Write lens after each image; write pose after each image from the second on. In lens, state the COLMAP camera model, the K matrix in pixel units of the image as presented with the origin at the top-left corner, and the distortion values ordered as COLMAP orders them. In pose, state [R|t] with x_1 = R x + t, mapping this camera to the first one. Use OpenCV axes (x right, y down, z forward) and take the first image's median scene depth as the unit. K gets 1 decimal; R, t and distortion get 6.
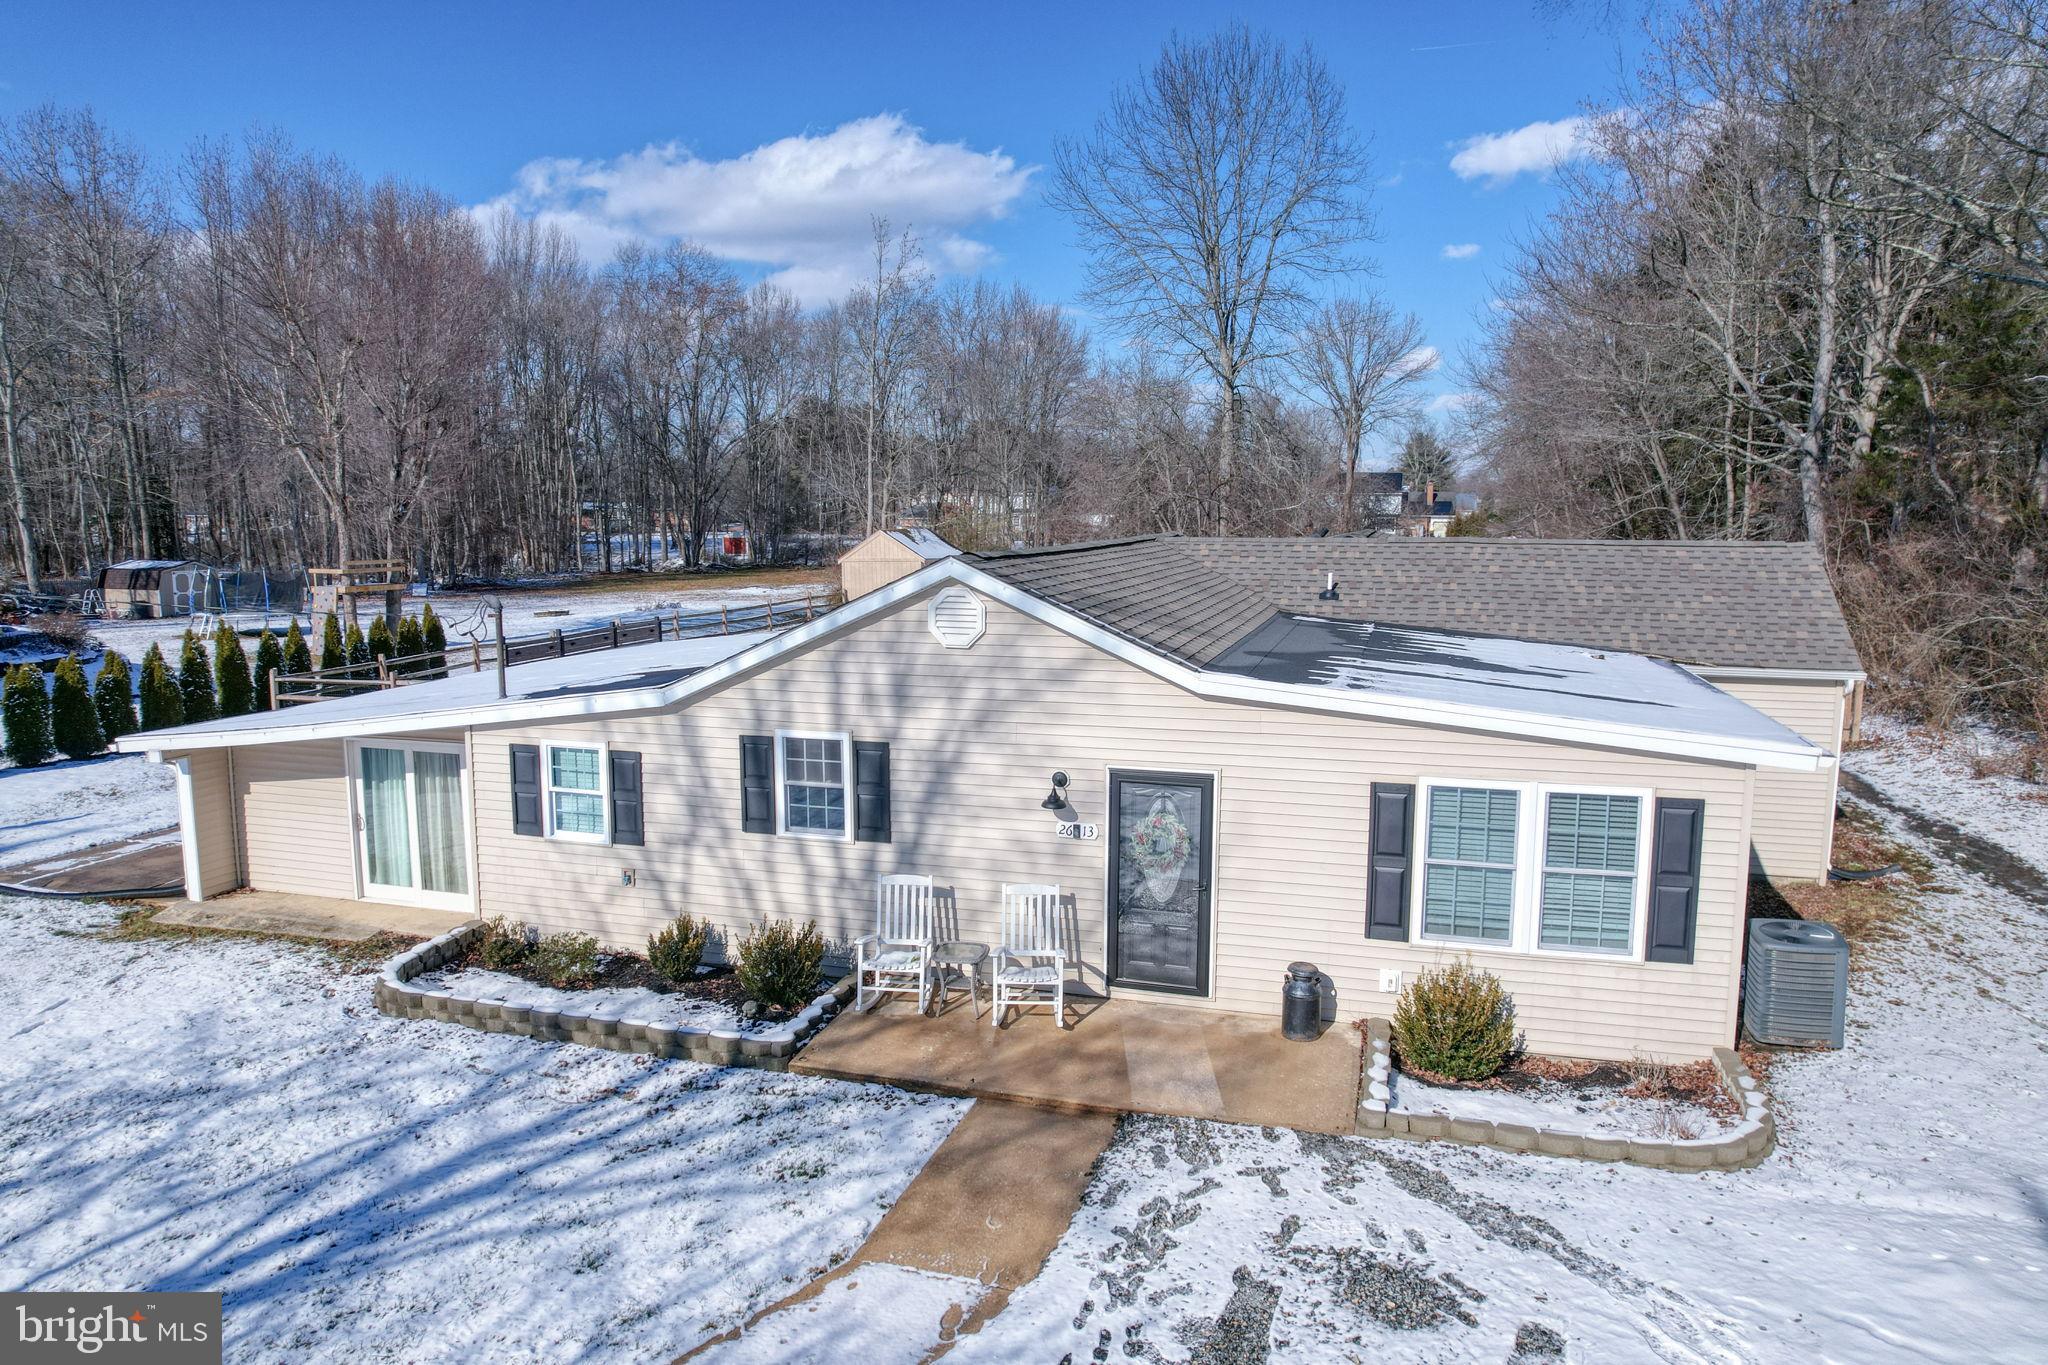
lens RADIAL K [[1341.3, 0, 1021.4], [0, 1341.3, 666.9], [0, 0, 1]] dist [-0.032409, 0.005772]
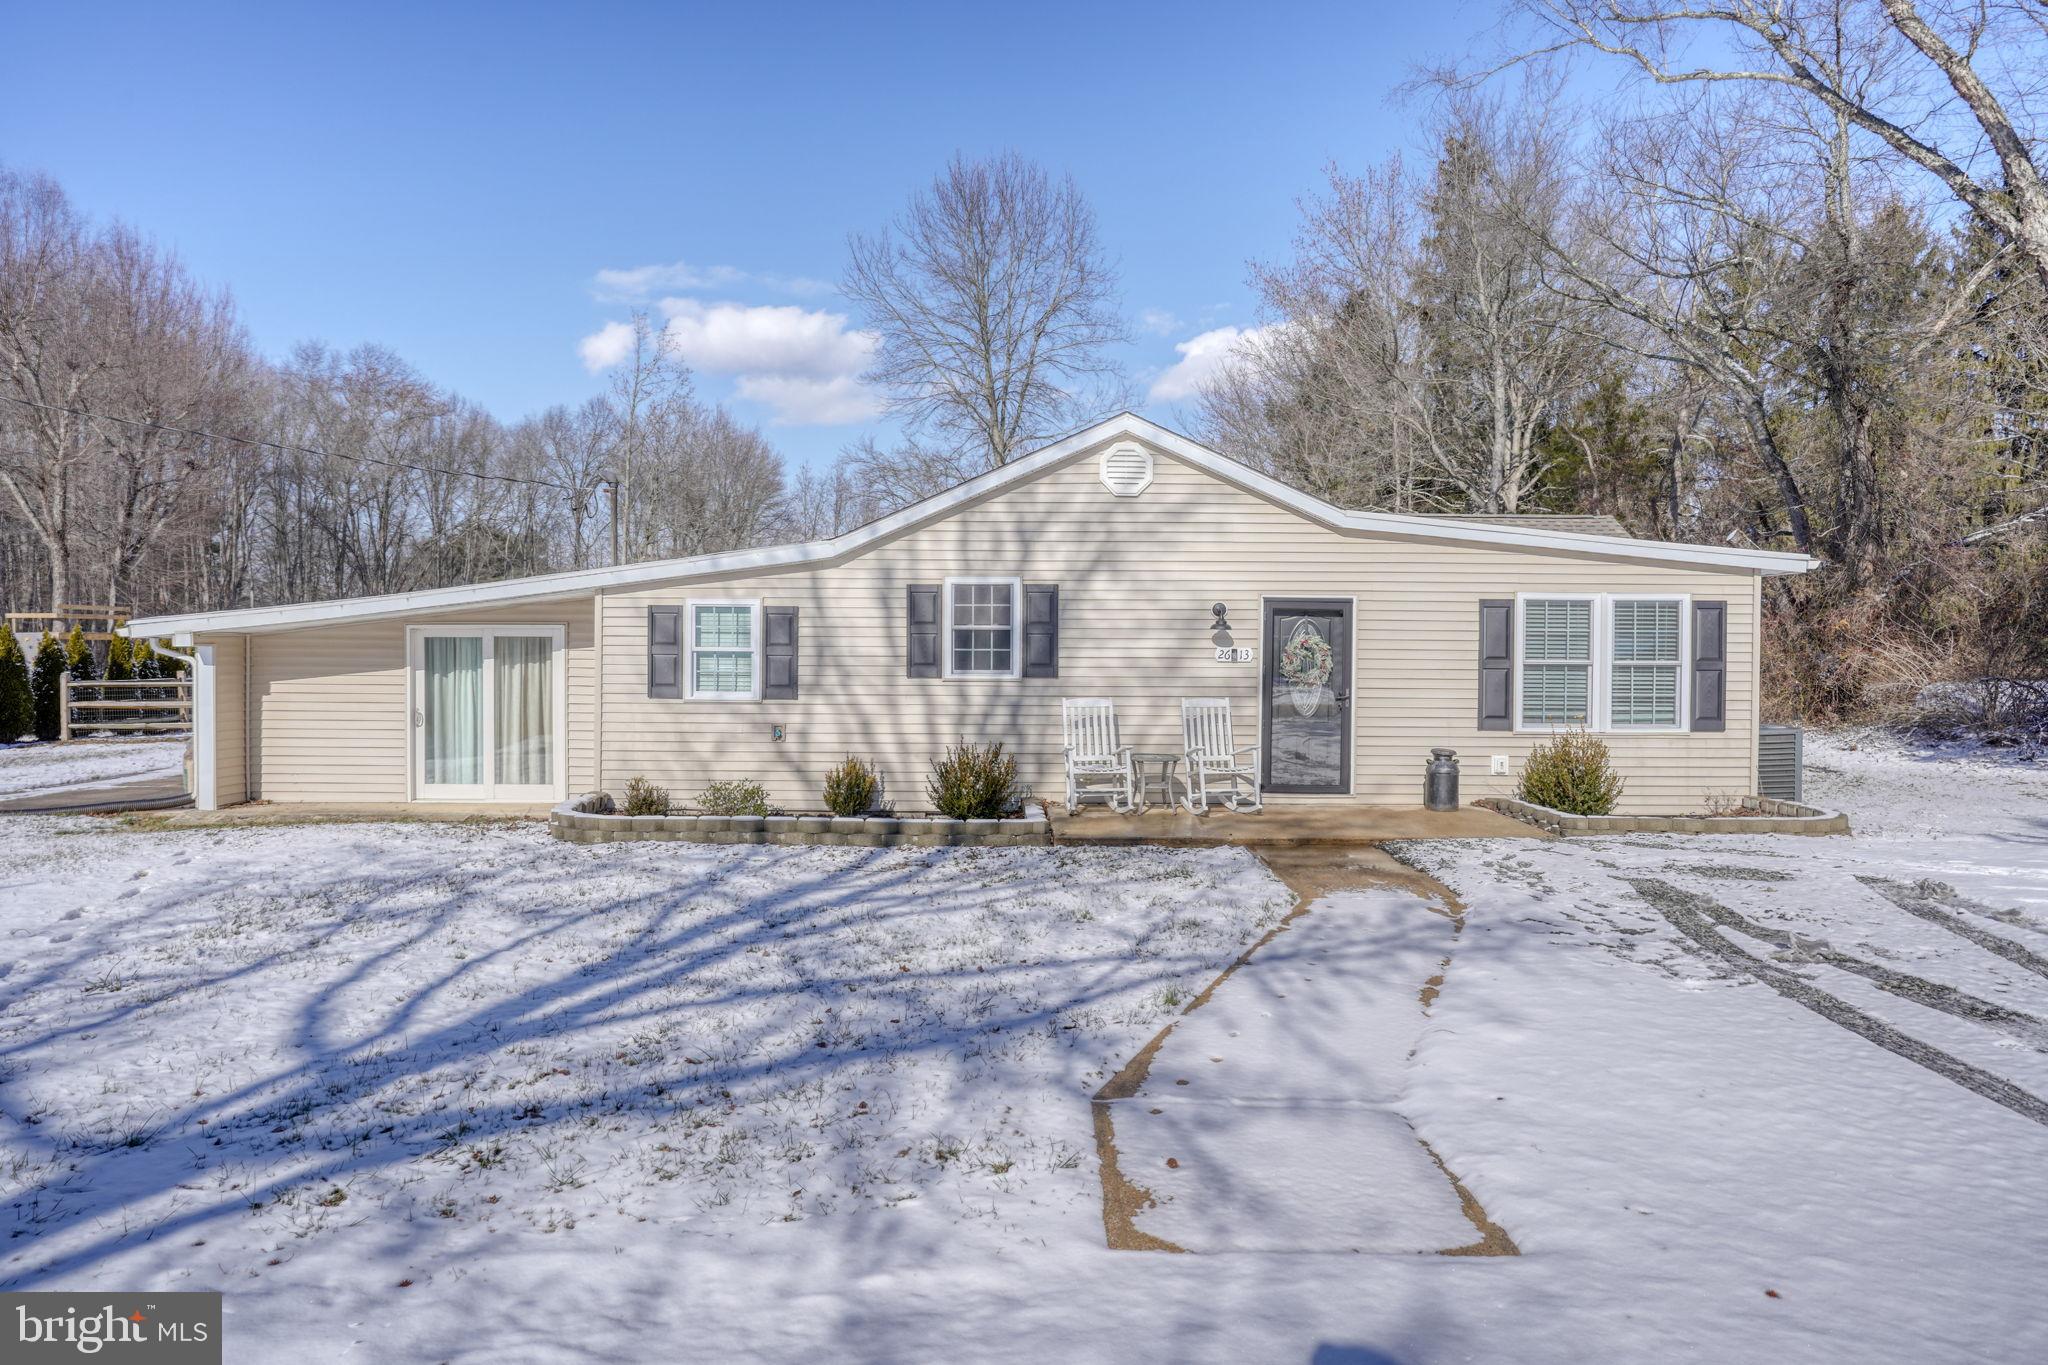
lens RADIAL K [[1254.1, 0, 1014.3], [0, 1254.1, 681.2], [0, 0, 1]] dist [-0.007139, 0.006713]
pose [[0.957108, 0.001539, 0.289728, -0.423338], [0.028408, 0.994669, -0.099127, 0.232056], [-0.288336, 0.103106, 0.951962, 0.034303]]
